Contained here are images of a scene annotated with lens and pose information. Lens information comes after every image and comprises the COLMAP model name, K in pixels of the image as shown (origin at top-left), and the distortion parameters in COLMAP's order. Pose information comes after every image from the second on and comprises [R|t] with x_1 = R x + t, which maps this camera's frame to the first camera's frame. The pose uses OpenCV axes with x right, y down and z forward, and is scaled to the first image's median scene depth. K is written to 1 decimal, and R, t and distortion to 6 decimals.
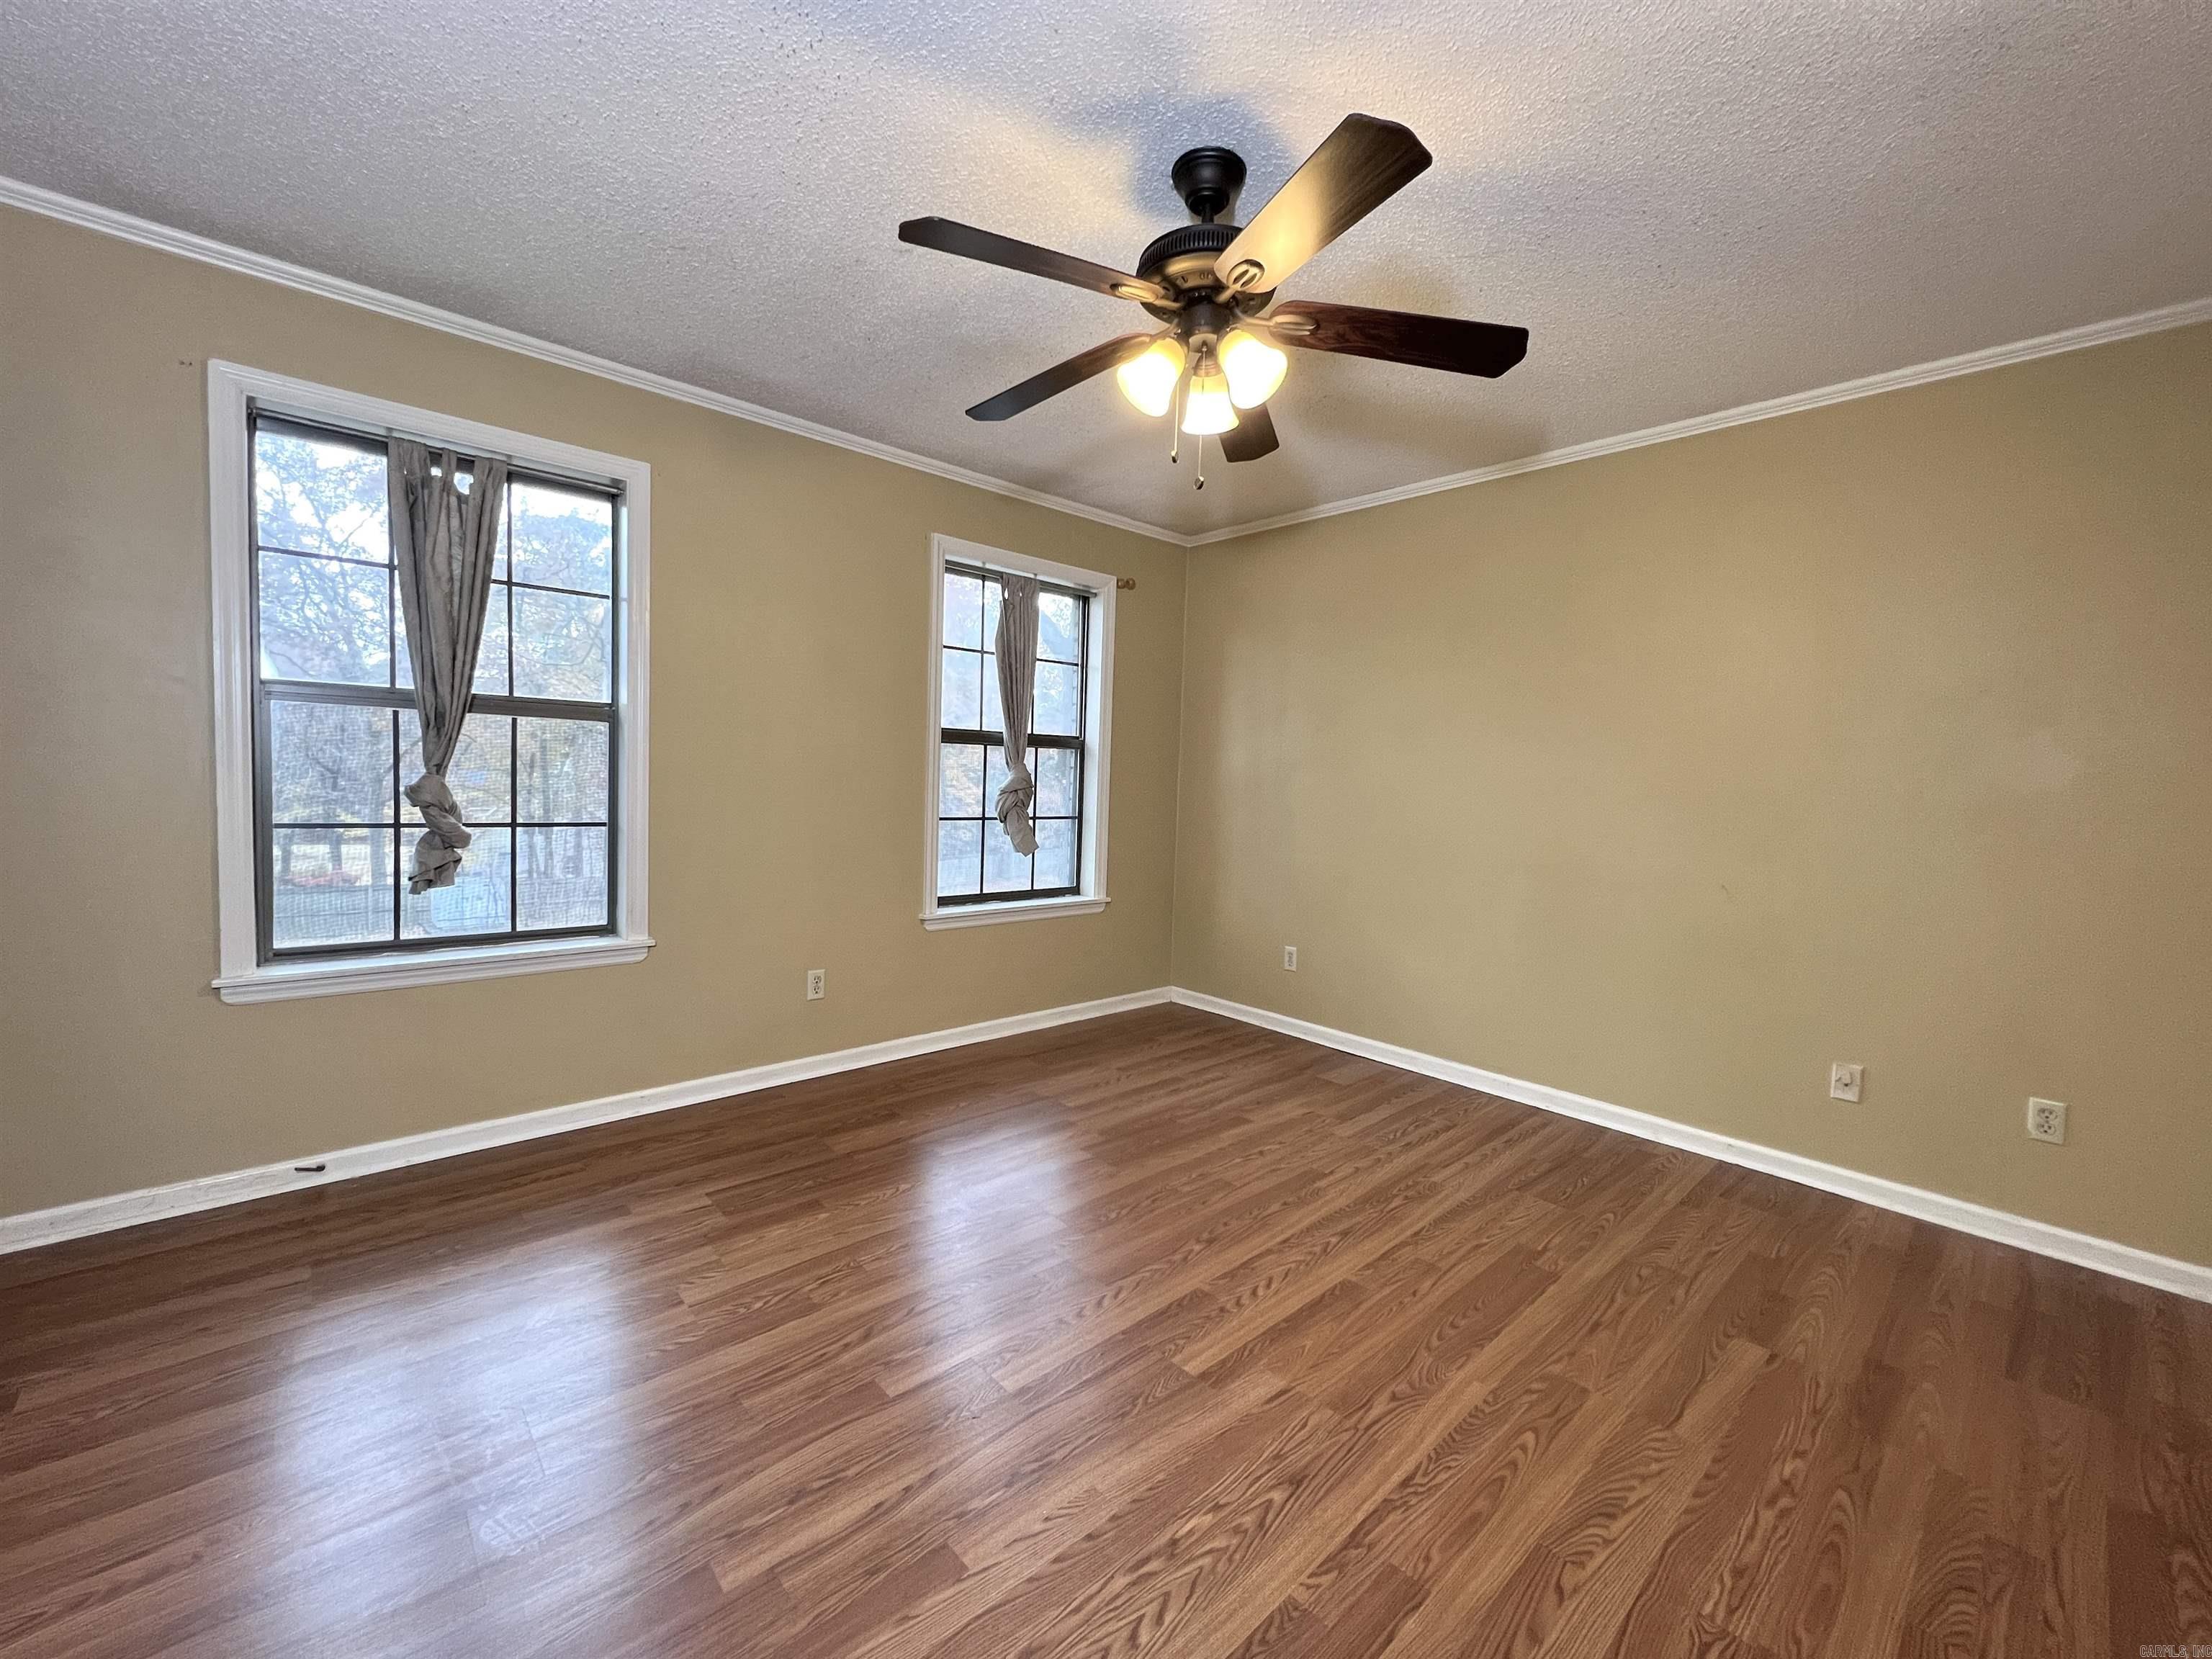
lens RADIAL K [[888.1, 0, 1099.4], [0, 888.1, 831.7], [0, 0, 1]] dist [-0.000457, 0.000263]
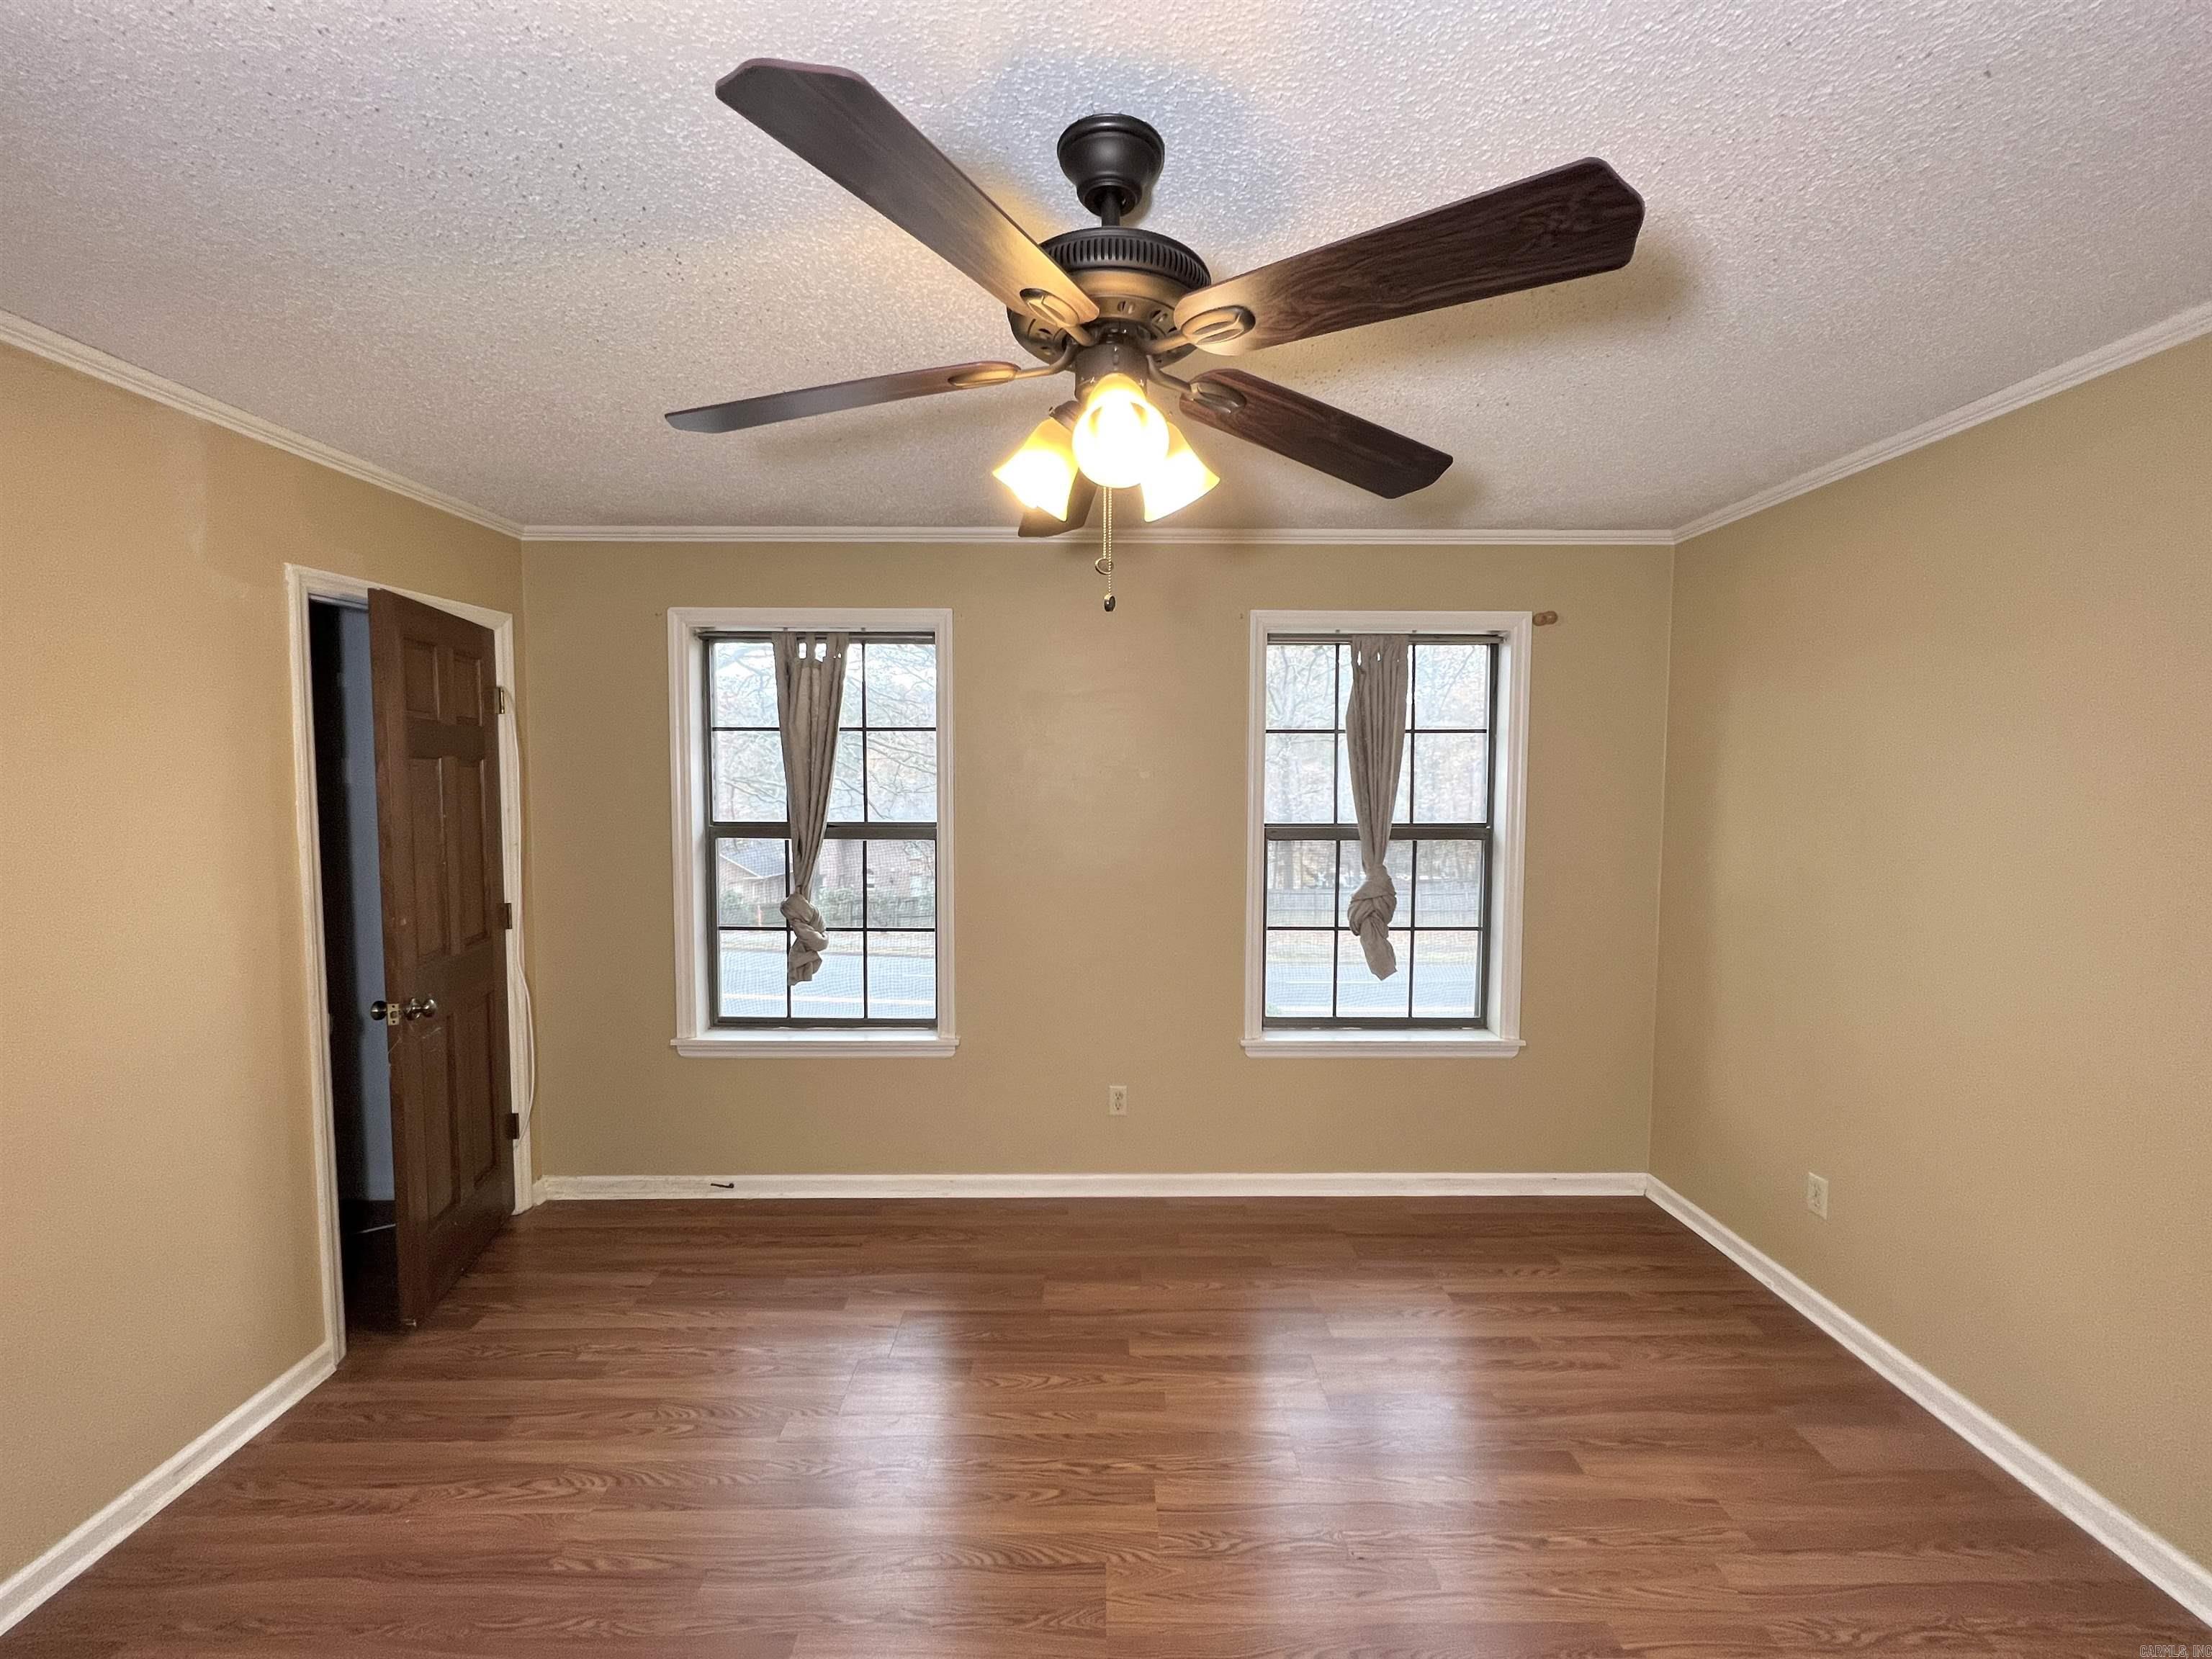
lens RADIAL K [[888.1, 0, 1102.1], [0, 888.1, 842.2], [0, 0, 1]] dist [-0.000457, 0.000263]
pose [[0.743325, 0.014958, -0.668764, 0.303231], [-0.016799, 0.999852, 0.003691, -0.109845], [0.668720, 0.008491, 0.743466, 0.266476]]
